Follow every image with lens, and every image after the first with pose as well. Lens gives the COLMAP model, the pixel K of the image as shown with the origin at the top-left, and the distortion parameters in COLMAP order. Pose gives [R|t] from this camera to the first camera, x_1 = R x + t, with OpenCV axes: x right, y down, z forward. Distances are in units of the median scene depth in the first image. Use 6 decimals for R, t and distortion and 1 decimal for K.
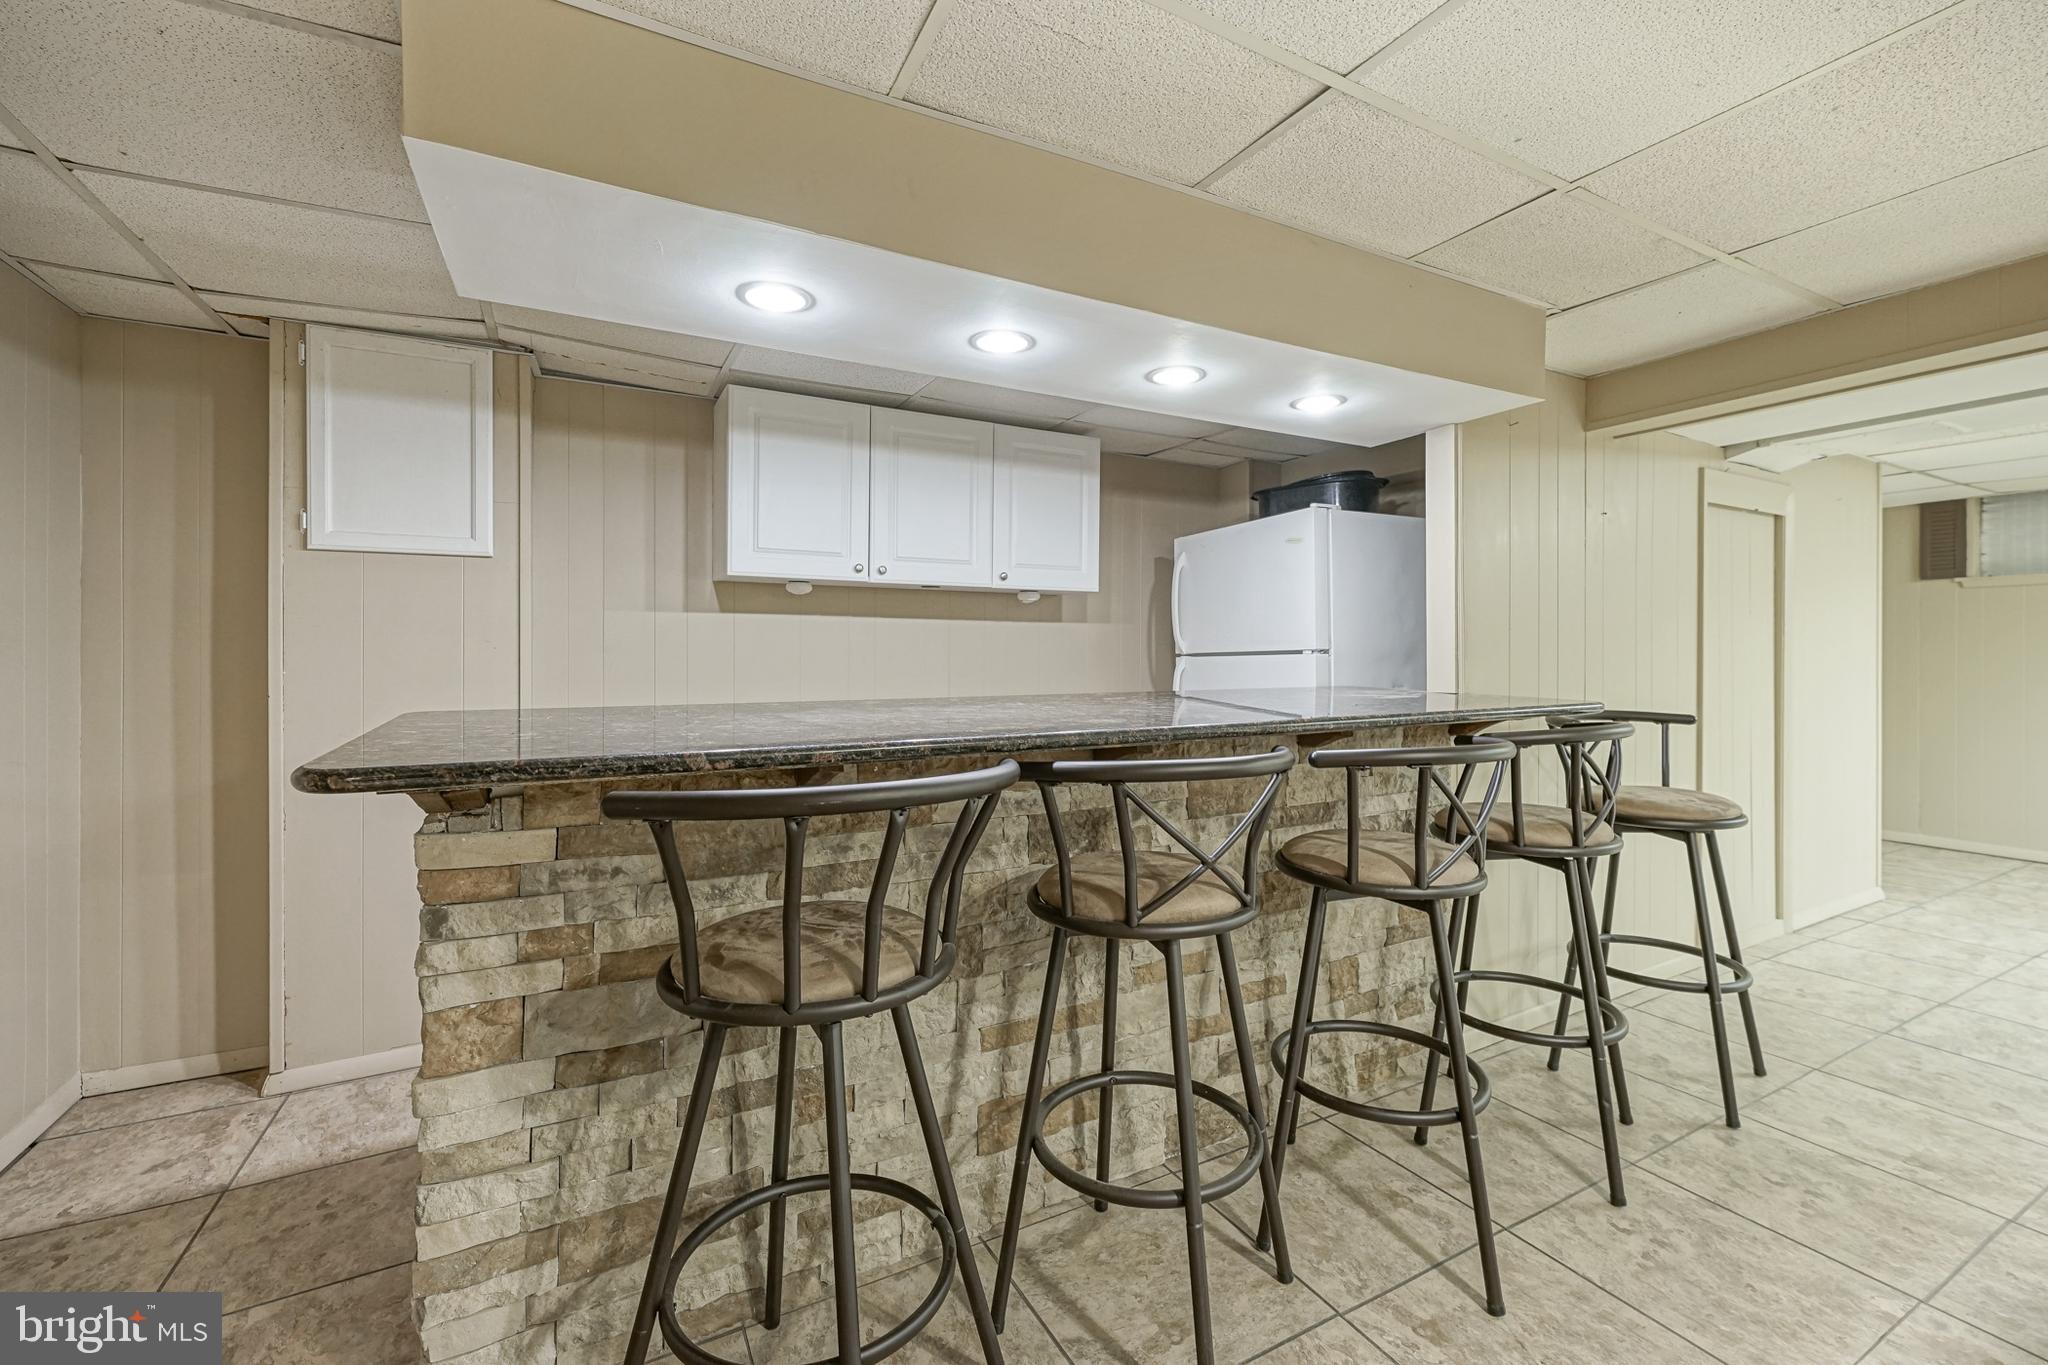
lens RADIAL K [[842.7, 0, 1024.7], [0, 842.7, 658.1], [0, 0, 1]] dist [-0.000145, 0.000094]
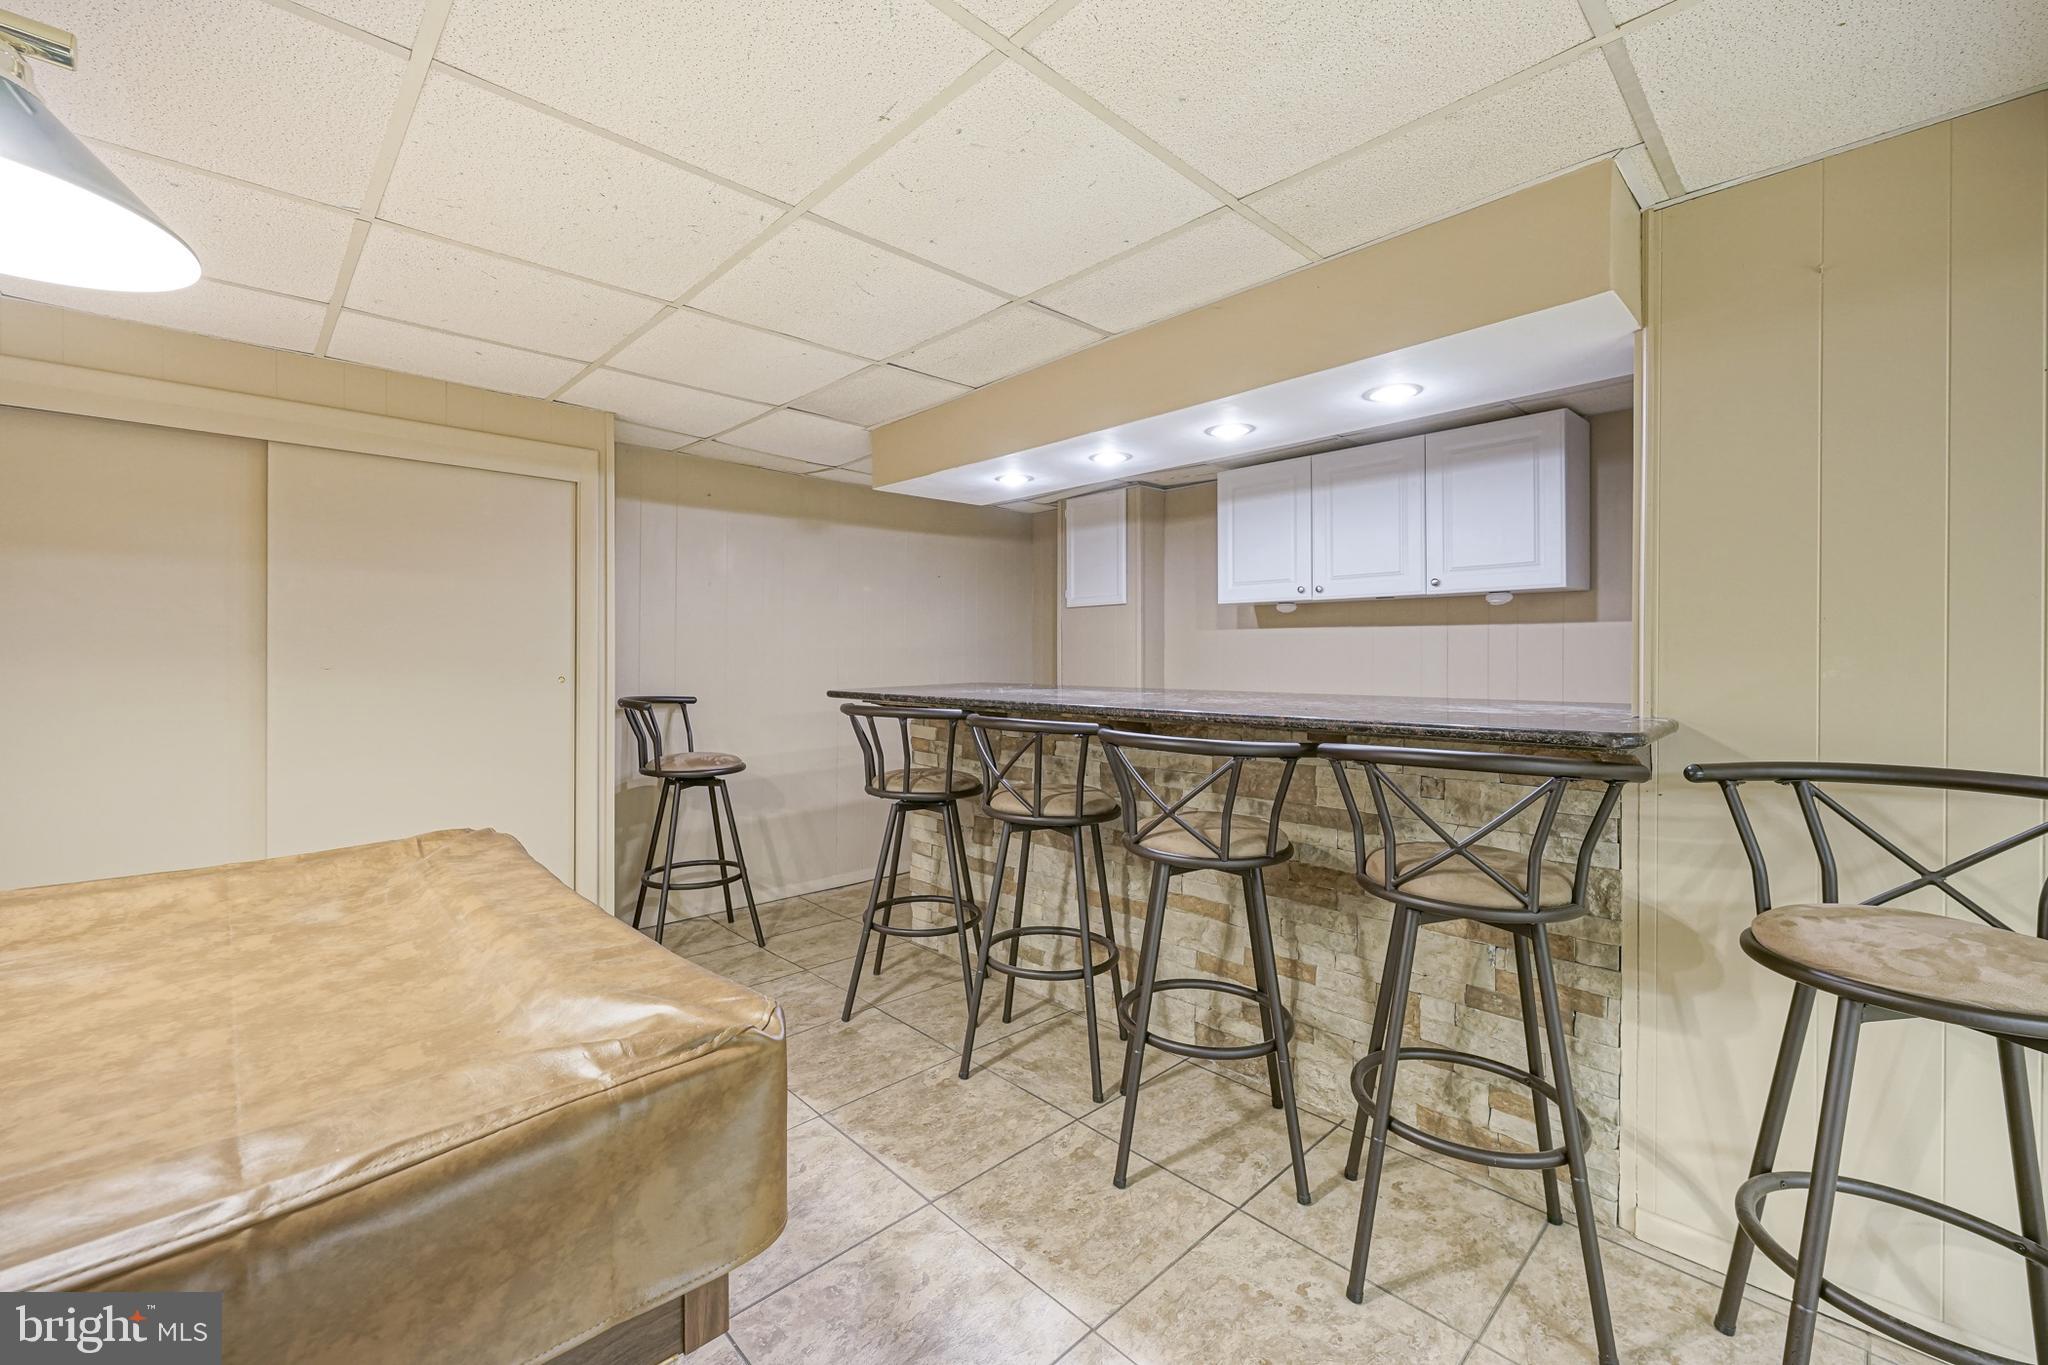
lens RADIAL K [[837.3, 0, 1015.6], [0, 837.3, 669.8], [0, 0, 1]] dist [0.000766, 0.000566]
pose [[0.257792, 0.015026, -0.966083, 0.881748], [-0.006050, 0.999885, 0.013938, -0.003131], [0.966181, 0.002252, 0.257854, 0.272287]]
